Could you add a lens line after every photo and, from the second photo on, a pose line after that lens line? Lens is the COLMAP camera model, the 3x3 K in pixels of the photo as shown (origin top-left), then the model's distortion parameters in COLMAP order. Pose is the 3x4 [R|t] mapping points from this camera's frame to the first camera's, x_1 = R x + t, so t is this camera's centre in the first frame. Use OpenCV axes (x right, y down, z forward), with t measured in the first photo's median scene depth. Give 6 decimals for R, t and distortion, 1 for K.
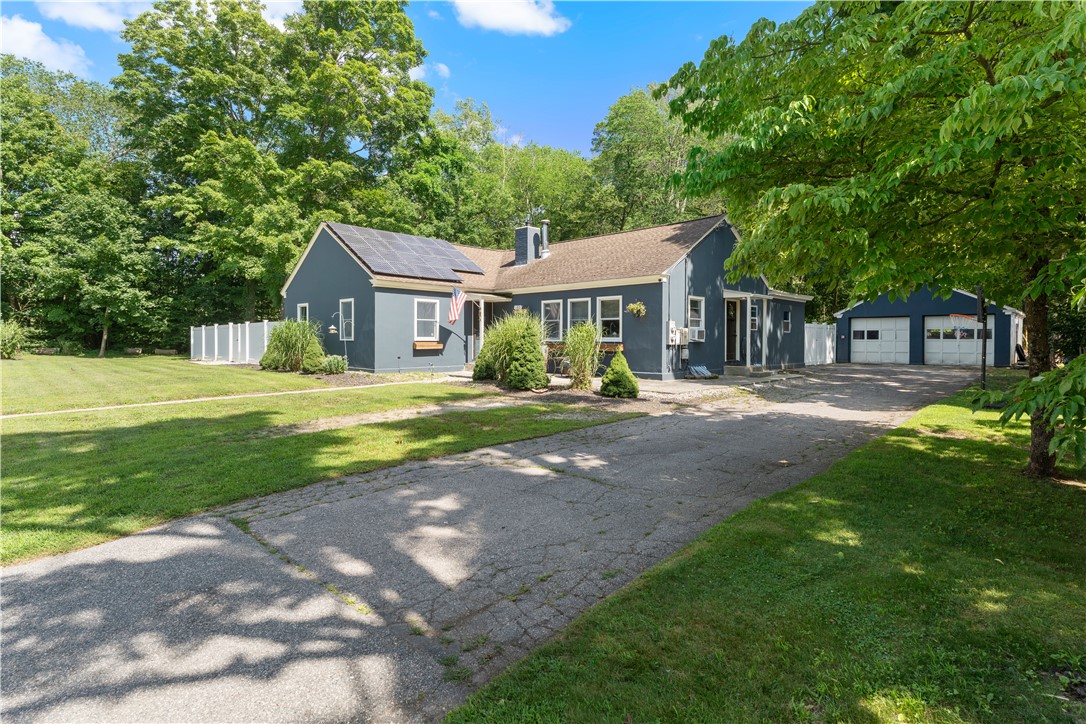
lens RADIAL K [[545.4, 0, 564.6], [0, 545.4, 338.5], [0, 0, 1]] dist [0.004490, 0.000376]
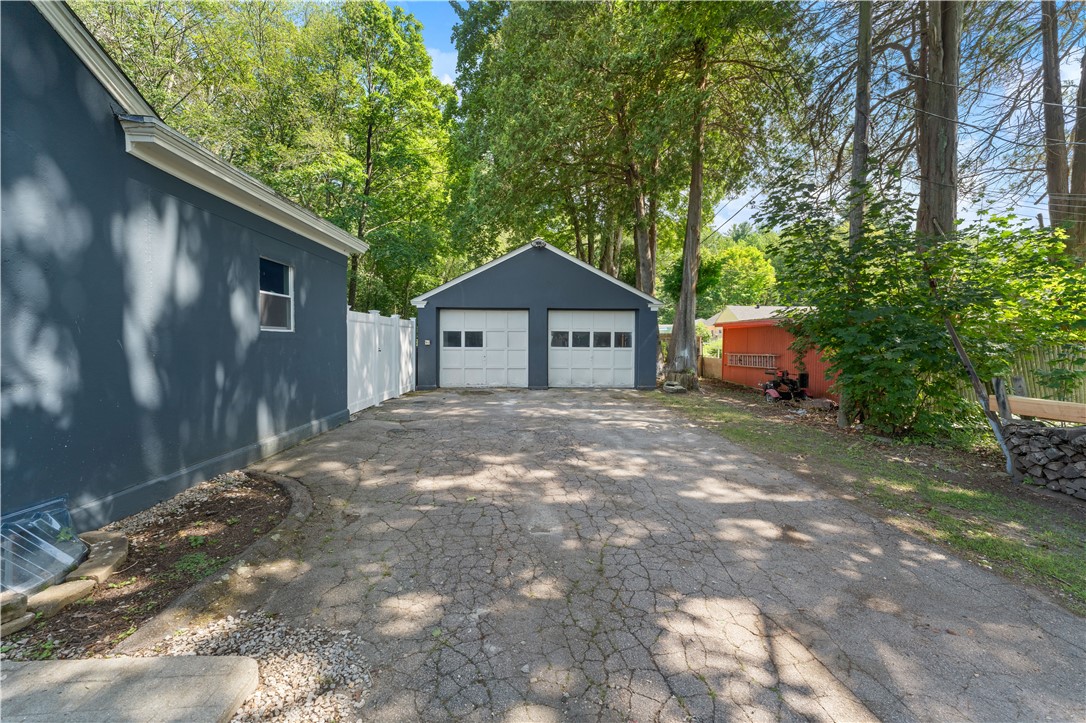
lens RADIAL K [[431.2, 0, 544.4], [0, 431.2, 361.4], [0, 0, 1]] dist [0.001894, -0.000173]
pose [[0.714040, -0.030251, 0.699451, 0.304509], [-0.004358, 0.998855, 0.047649, -0.005147], [-0.700091, -0.037071, 0.713090, 0.637924]]
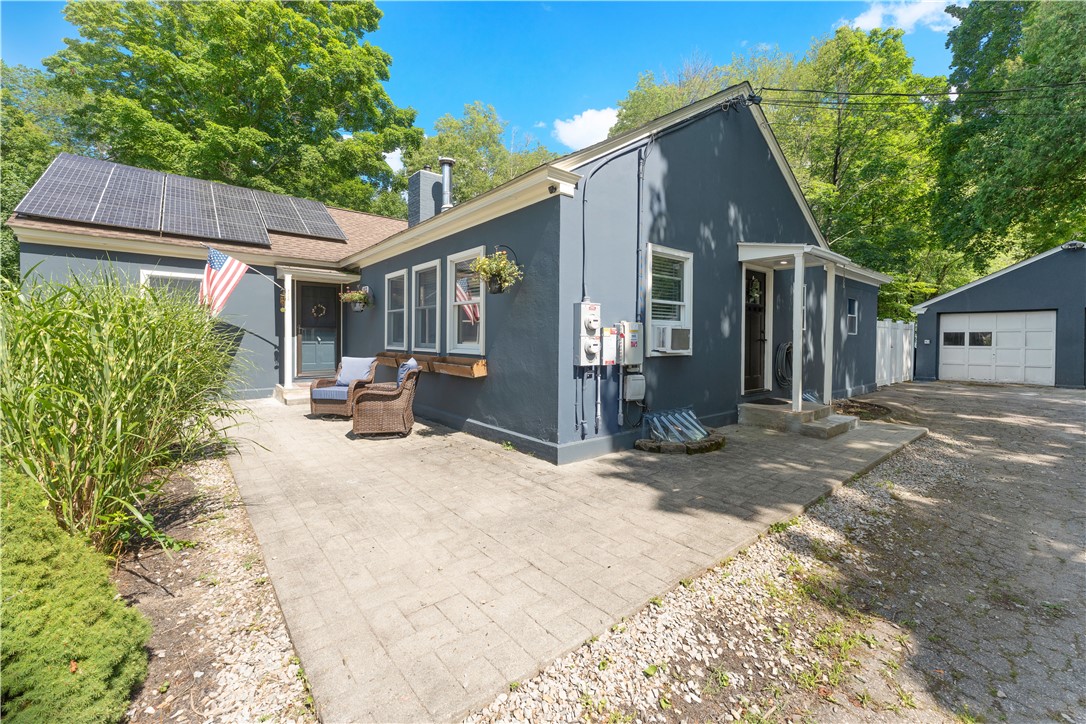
lens RADIAL K [[431.2, 0, 543.0], [0, 431.2, 345.2], [0, 0, 1]] dist [0.001894, -0.000173]
pose [[0.989975, 0.004345, -0.141177, 0.126316], [-0.002679, 0.999925, 0.011987, -0.003707], [0.141219, -0.011488, 0.989912, 0.432144]]
